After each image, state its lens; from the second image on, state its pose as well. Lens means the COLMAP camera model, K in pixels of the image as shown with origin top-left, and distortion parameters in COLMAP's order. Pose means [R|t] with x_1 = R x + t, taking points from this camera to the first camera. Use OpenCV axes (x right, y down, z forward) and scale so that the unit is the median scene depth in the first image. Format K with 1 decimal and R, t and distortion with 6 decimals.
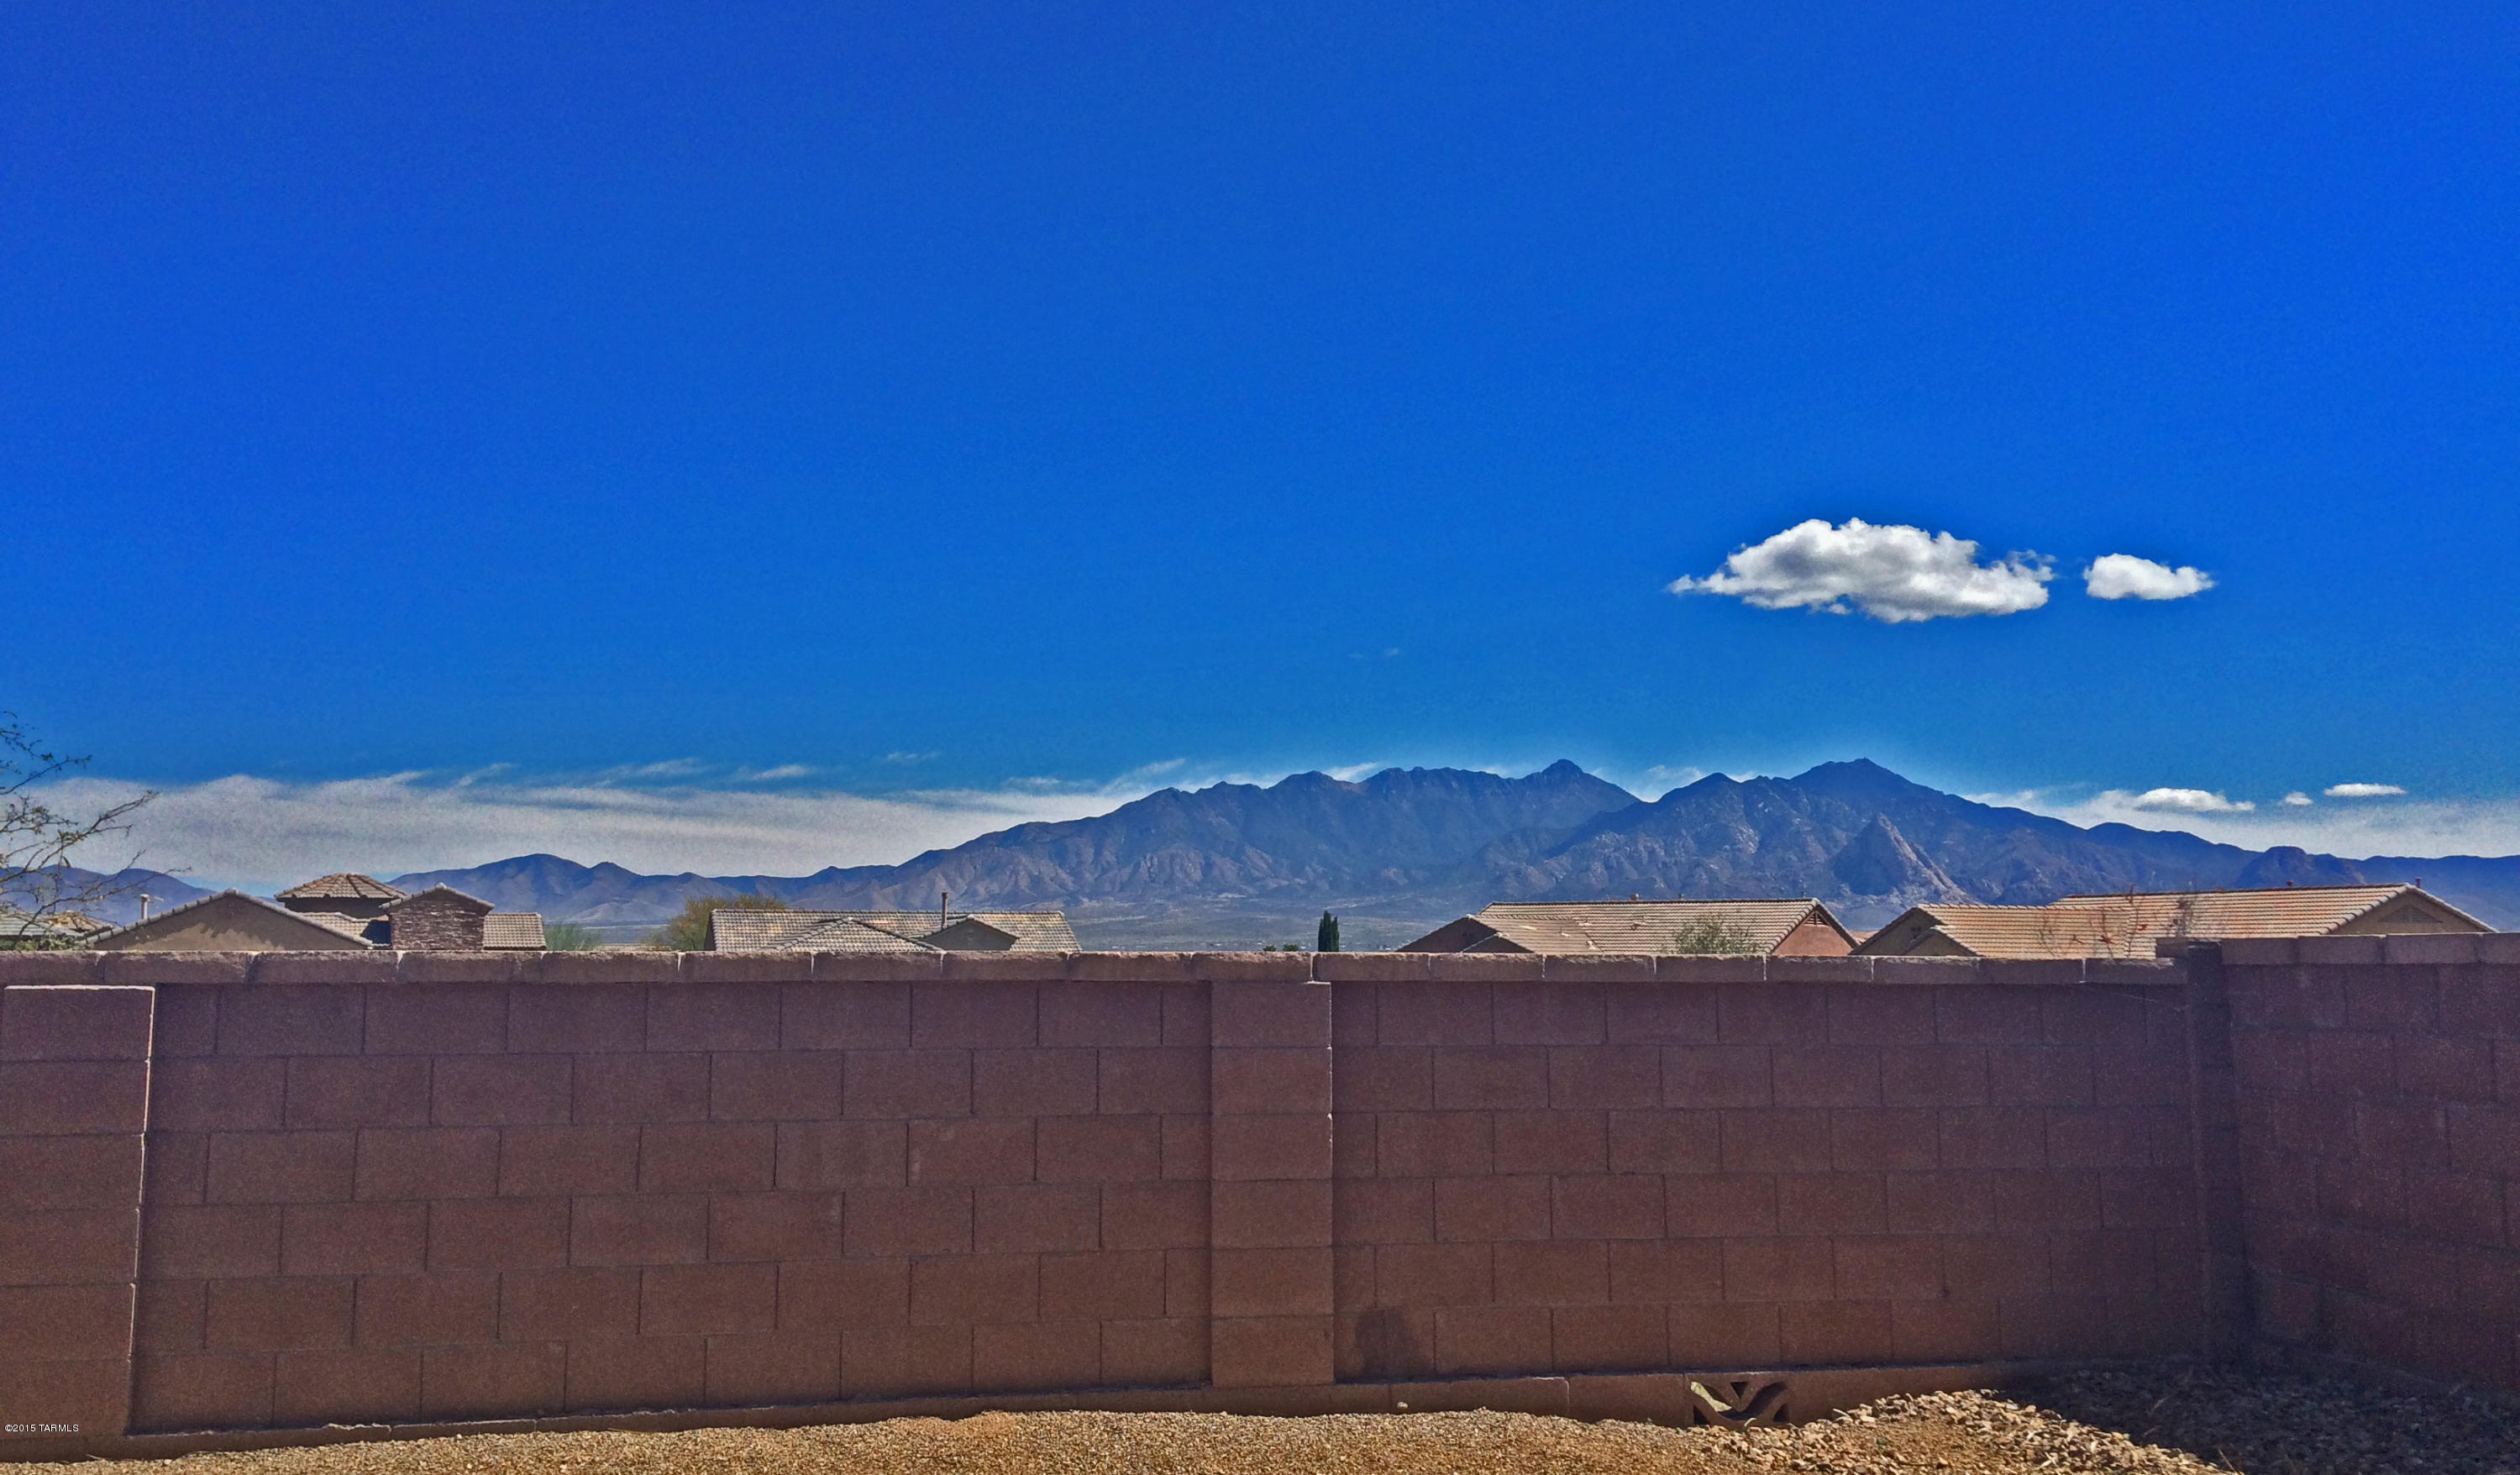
lens RADIAL K [[2122.8, 0, 1268.2], [0, 2122.8, 722.9], [0, 0, 1]] dist [0.073026, -0.080829]
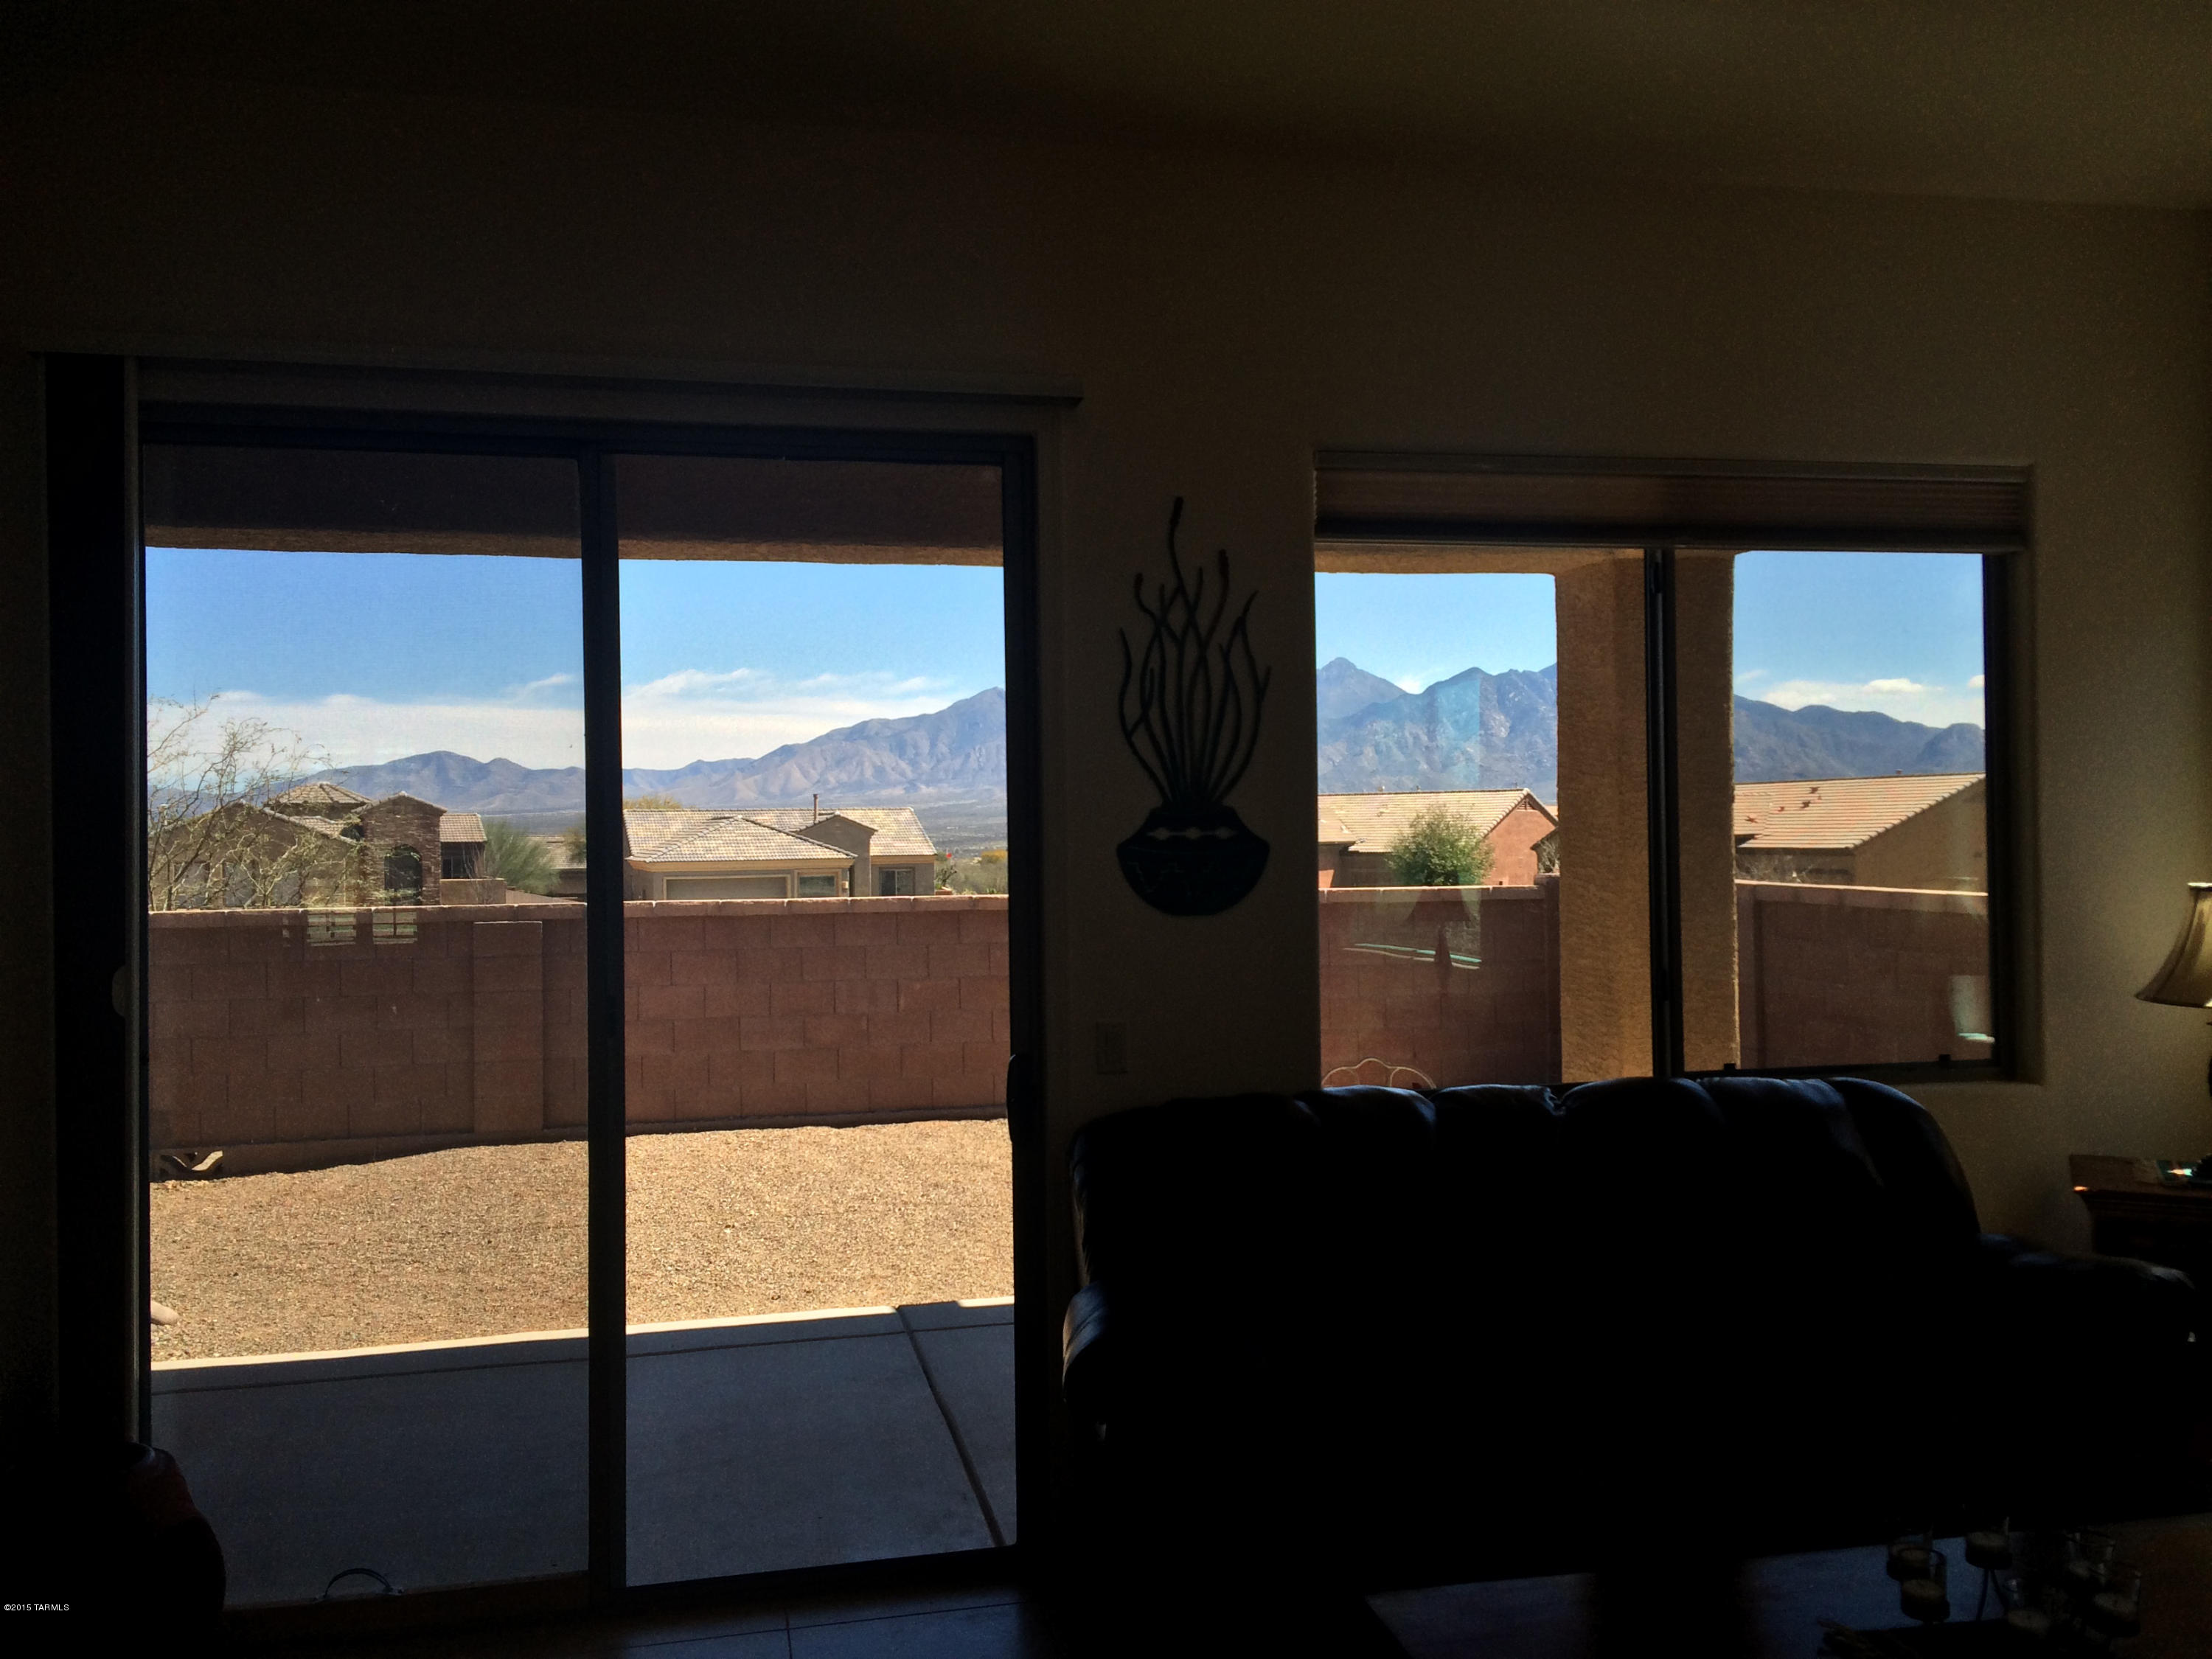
lens RADIAL K [[1847.3, 0, 1111.6], [0, 1847.3, 834.0], [0, 0, 1]] dist [0.089068, -0.114328]
pose [[0.999786, -0.013643, 0.015551, 0.008433], [0.011860, 0.993913, 0.109526, -0.136307], [-0.016951, -0.109318, 0.993862, -0.709100]]
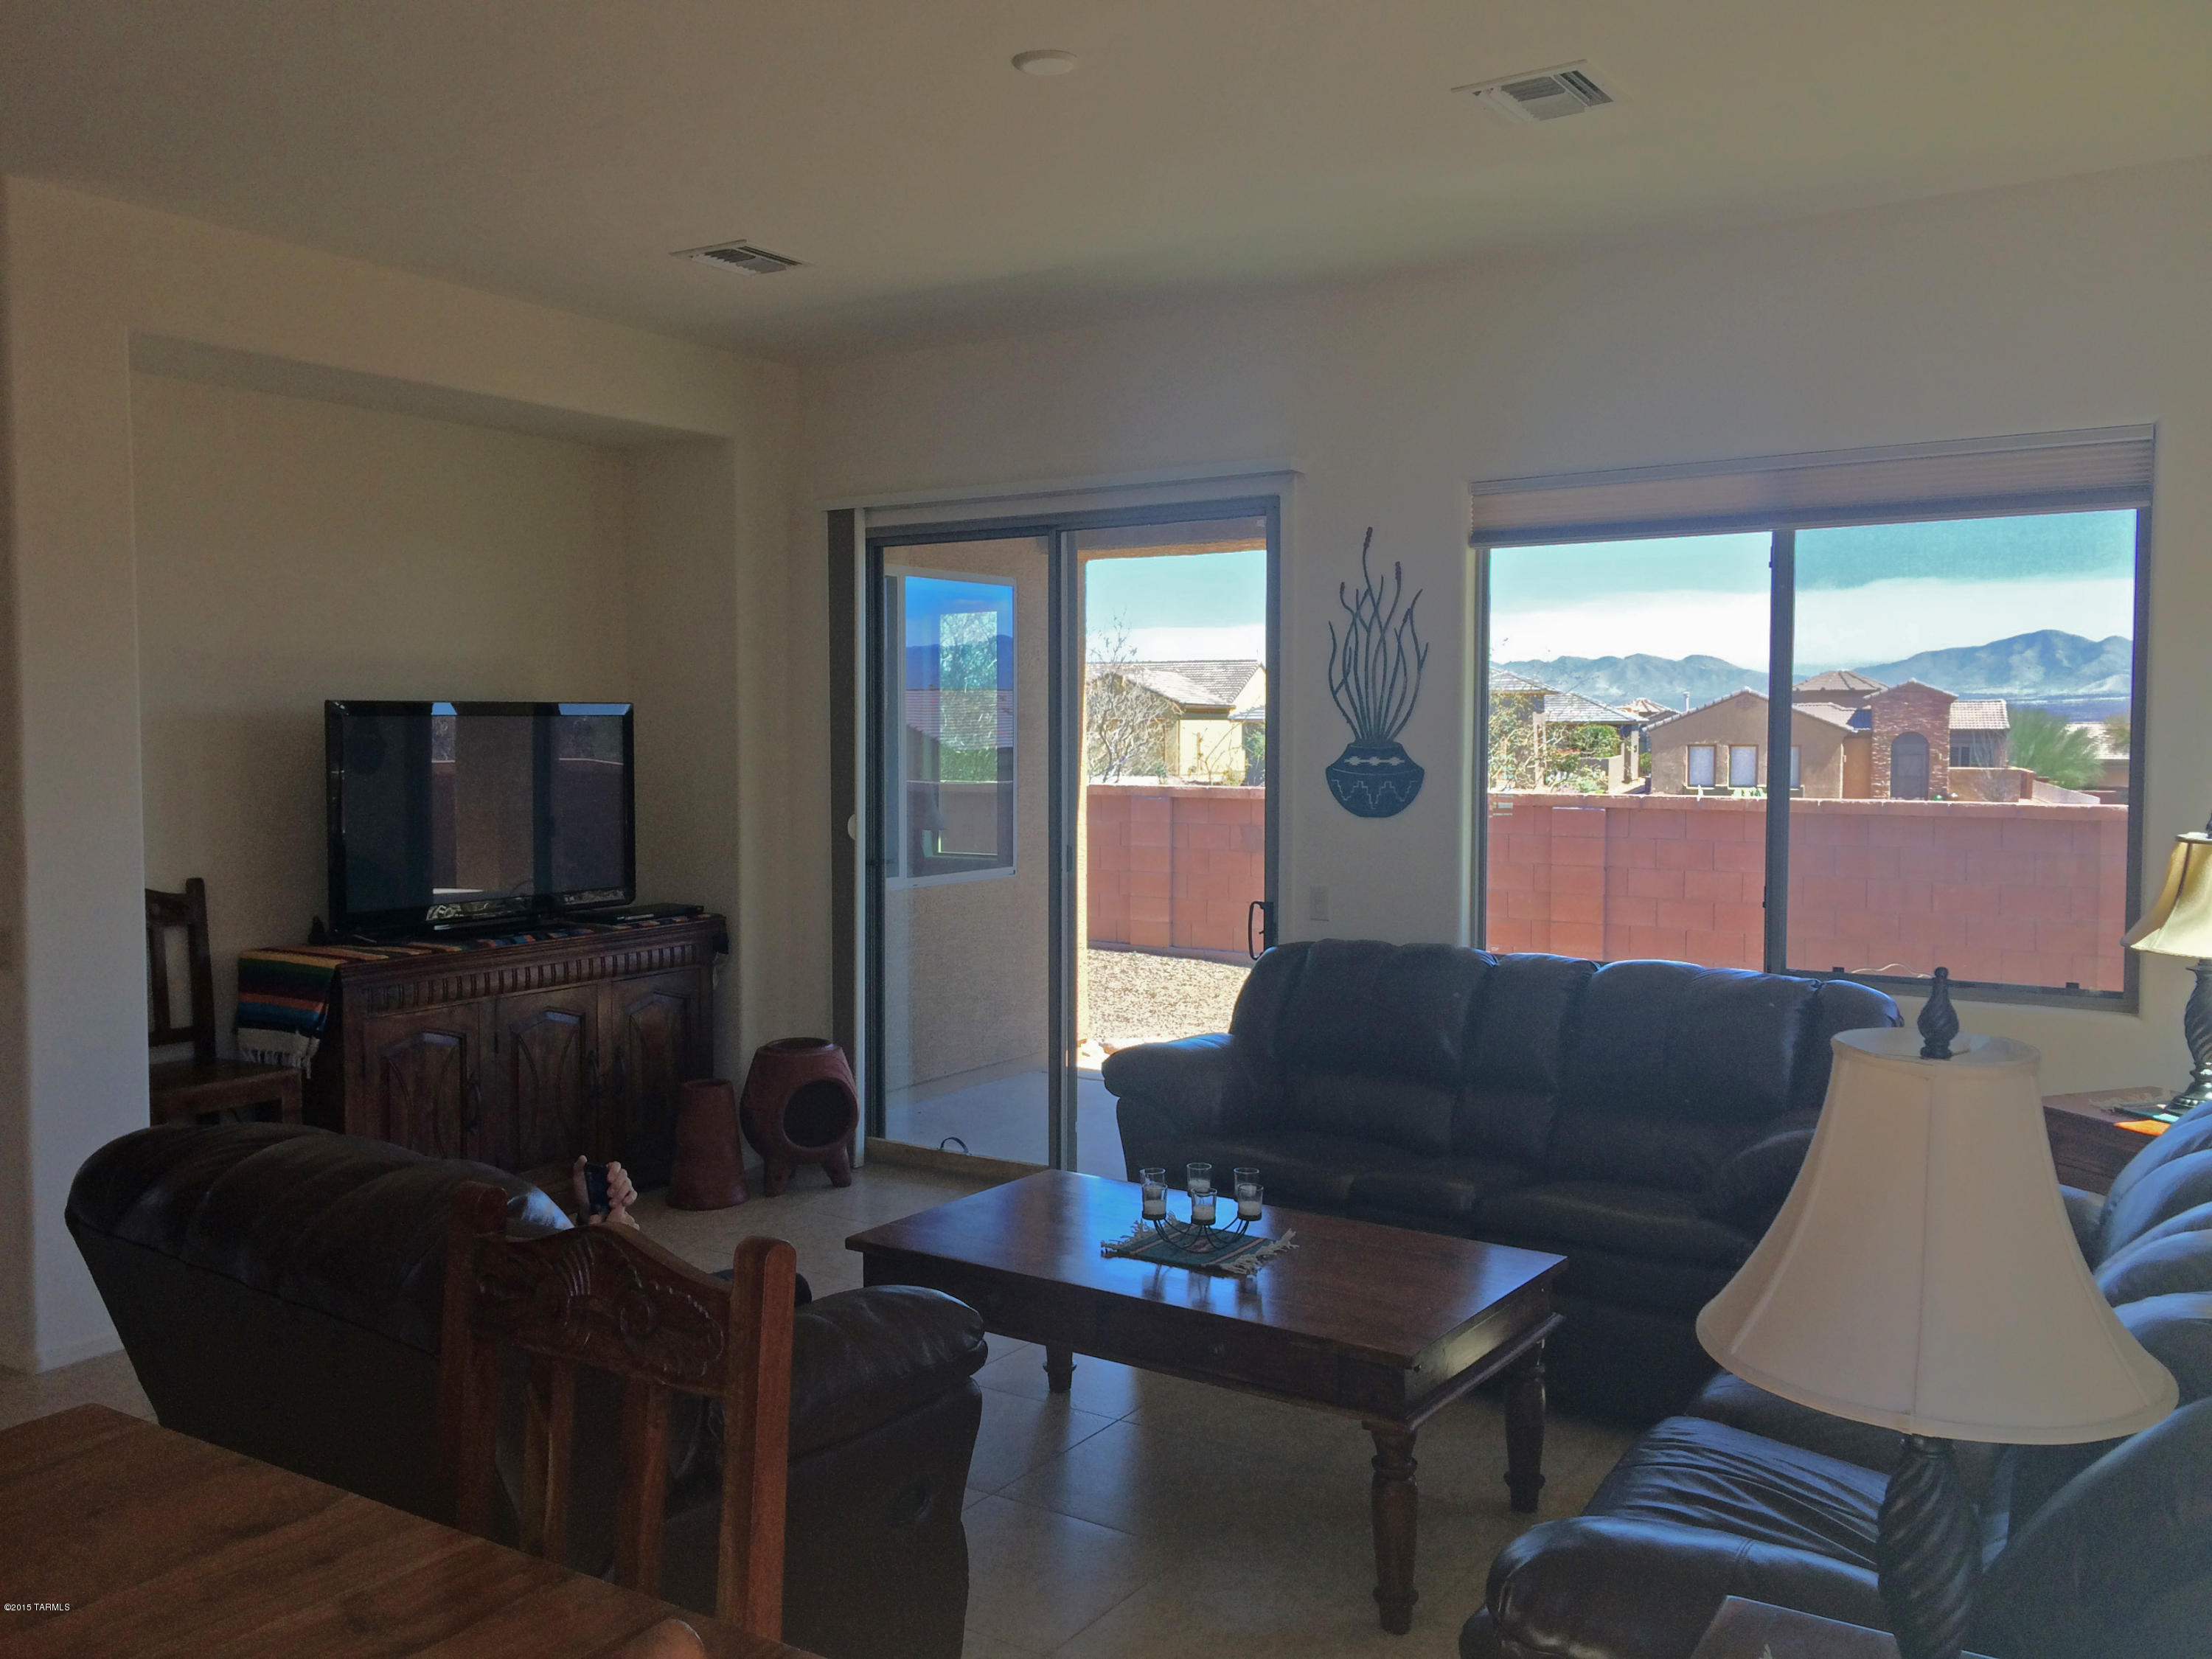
lens RADIAL K [[1847.3, 0, 1105.2], [0, 1847.3, 827.4], [0, 0, 1]] dist [0.089068, -0.114328]
pose [[0.703507, 0.038676, -0.709636, 0.535481], [0.076758, 0.988542, 0.129971, -0.160537], [0.706531, -0.145906, 0.692477, -0.801216]]
